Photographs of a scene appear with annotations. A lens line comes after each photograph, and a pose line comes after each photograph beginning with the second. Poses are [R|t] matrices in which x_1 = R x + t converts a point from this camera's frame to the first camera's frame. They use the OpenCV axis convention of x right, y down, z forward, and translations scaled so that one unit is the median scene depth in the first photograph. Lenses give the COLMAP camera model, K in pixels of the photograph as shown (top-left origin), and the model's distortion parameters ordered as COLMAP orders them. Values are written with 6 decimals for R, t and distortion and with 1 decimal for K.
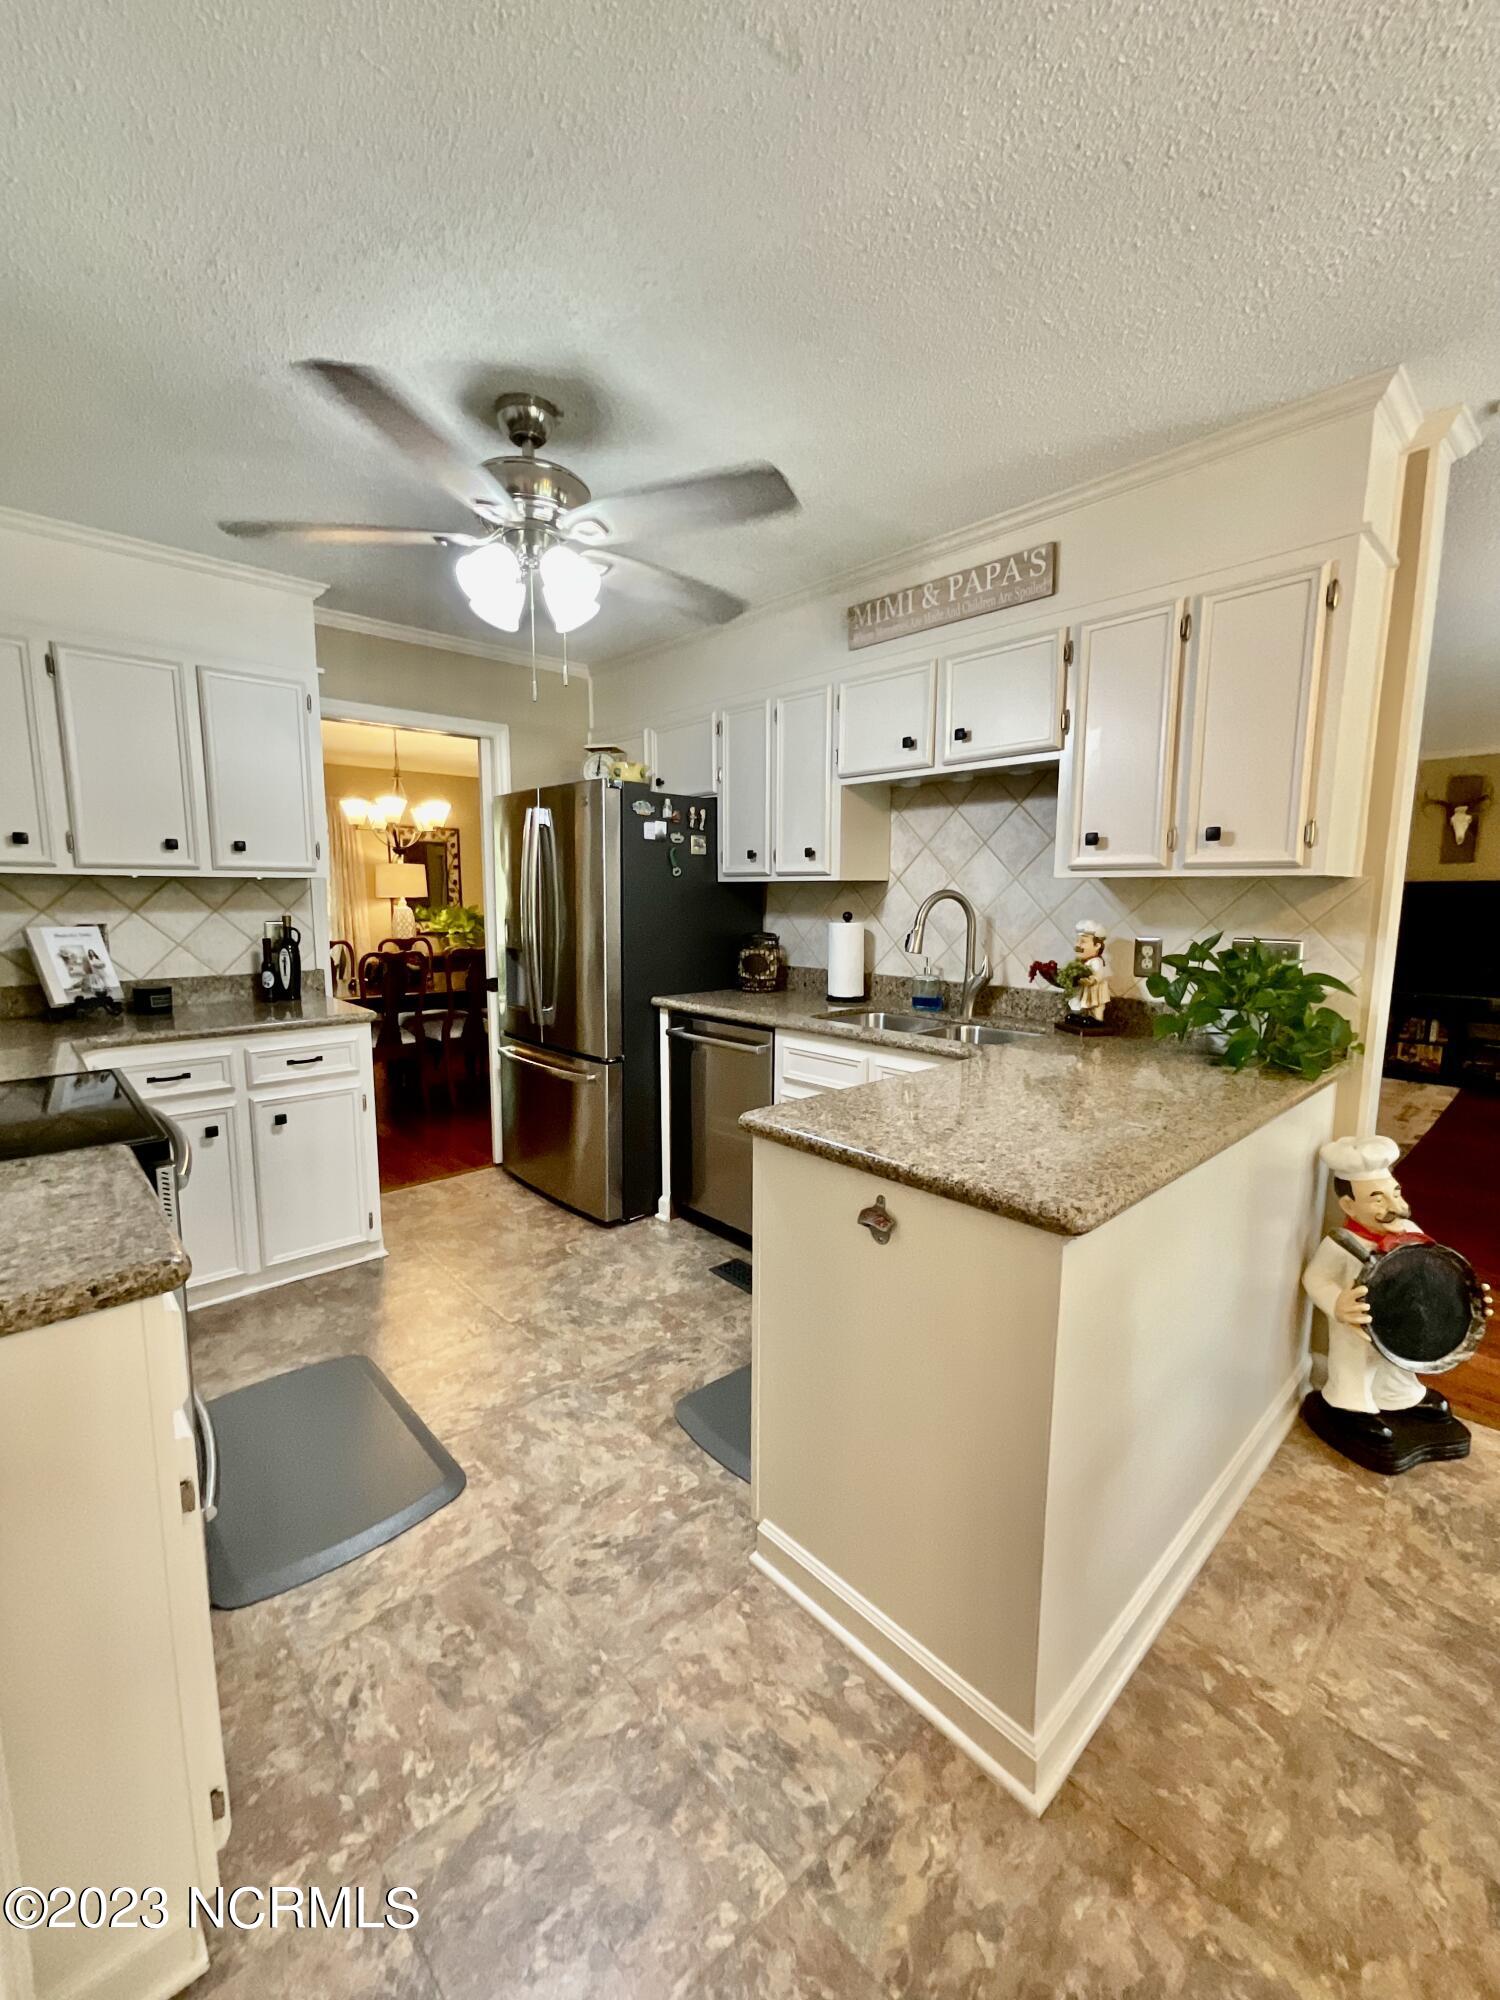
lens RADIAL K [[809.8, 0, 750.8], [0, 809.8, 997.3], [0, 0, 1]] dist [-0.008317, -0.002262]
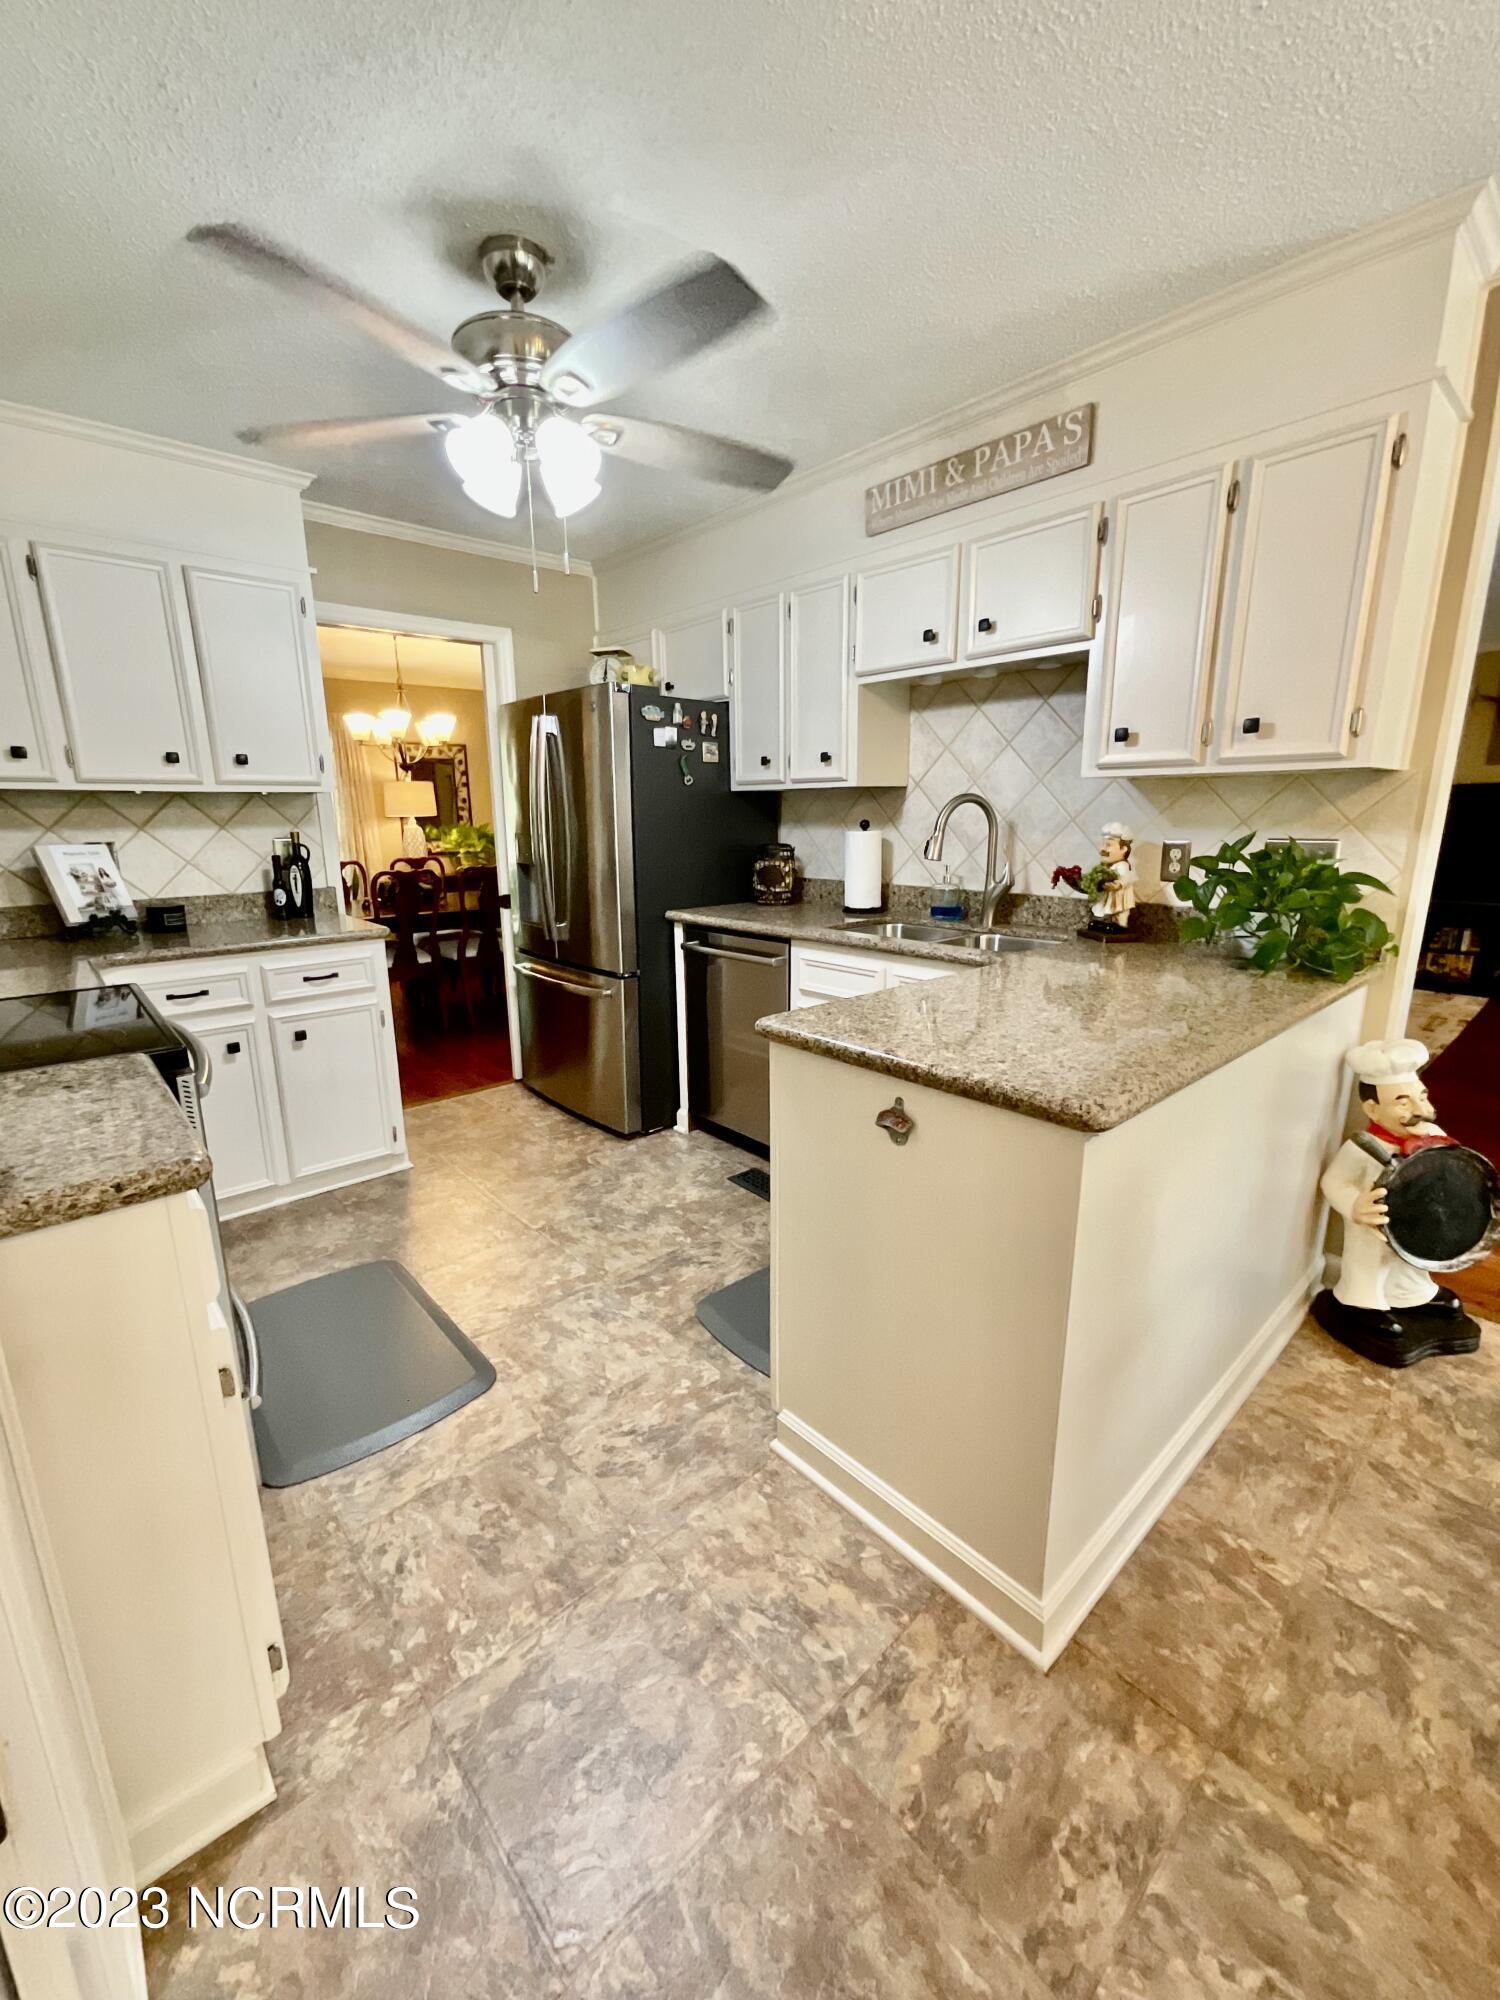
lens RADIAL K [[809.8, 0, 750.6], [0, 809.8, 1000.2], [0, 0, 1]] dist [-0.008317, -0.002262]
pose [[0.999763, -0.009224, -0.019725, -0.000482], [0.011169, 0.994834, 0.100899, 0.016687], [0.018692, -0.101095, 0.994701, 0.014741]]
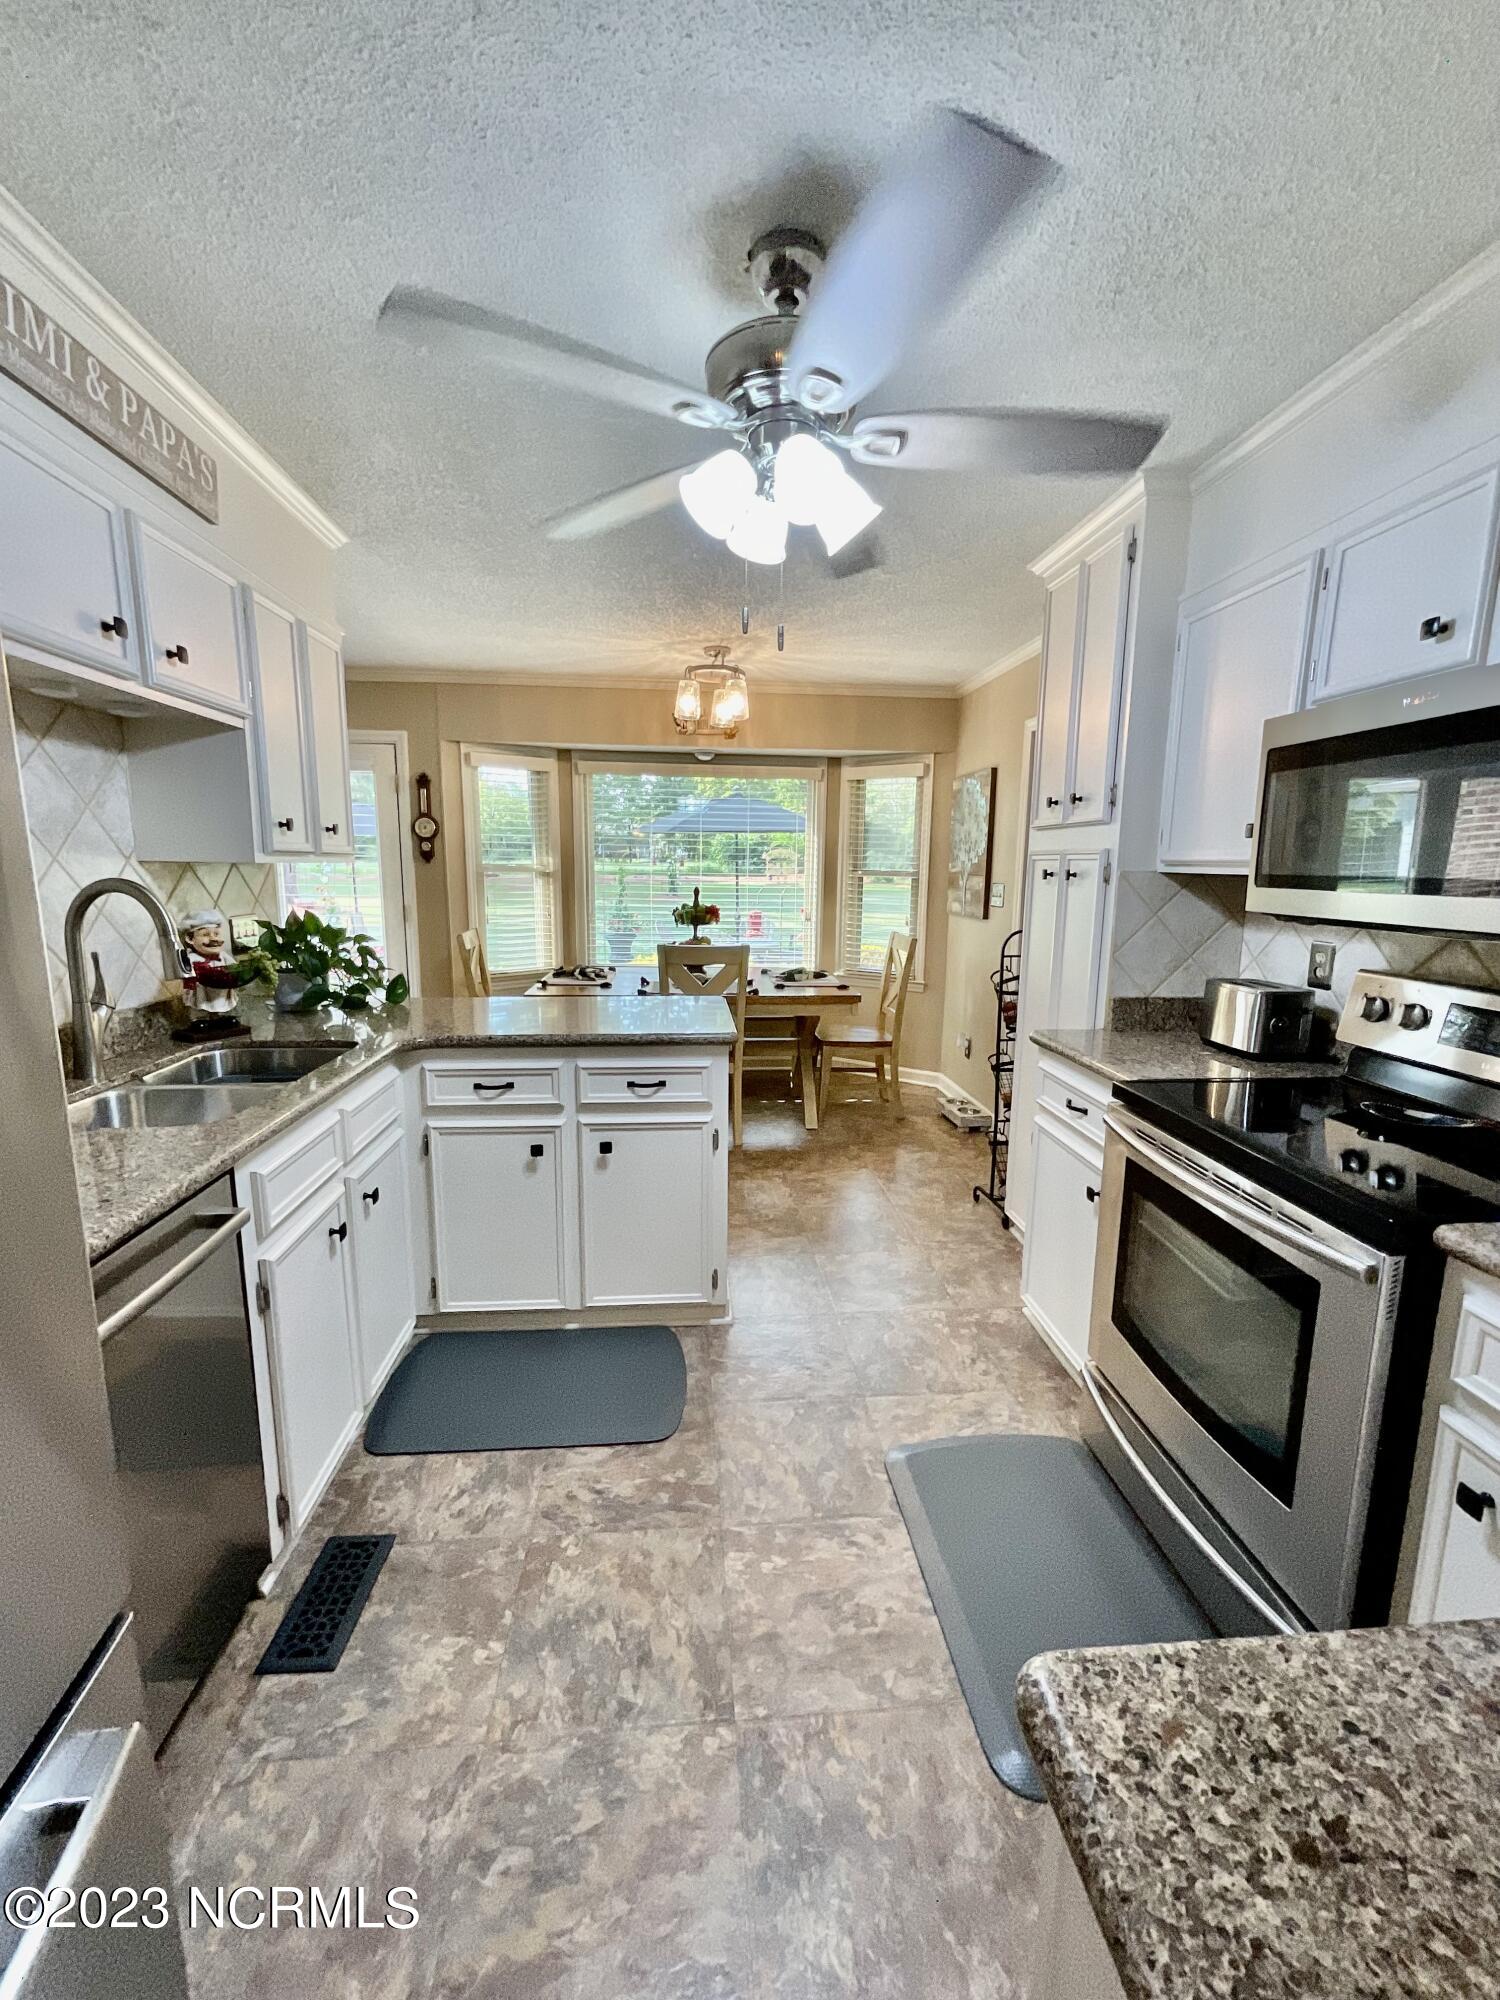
lens RADIAL K [[809.8, 0, 745.8], [0, 809.8, 1002.2], [0, 0, 1]] dist [-0.008317, -0.002262]
pose [[-0.787323, -0.109145, 0.606803, -0.789192], [0.066631, 0.963378, 0.259736, -0.253033], [-0.612930, 0.244929, -0.751217, 1.767226]]
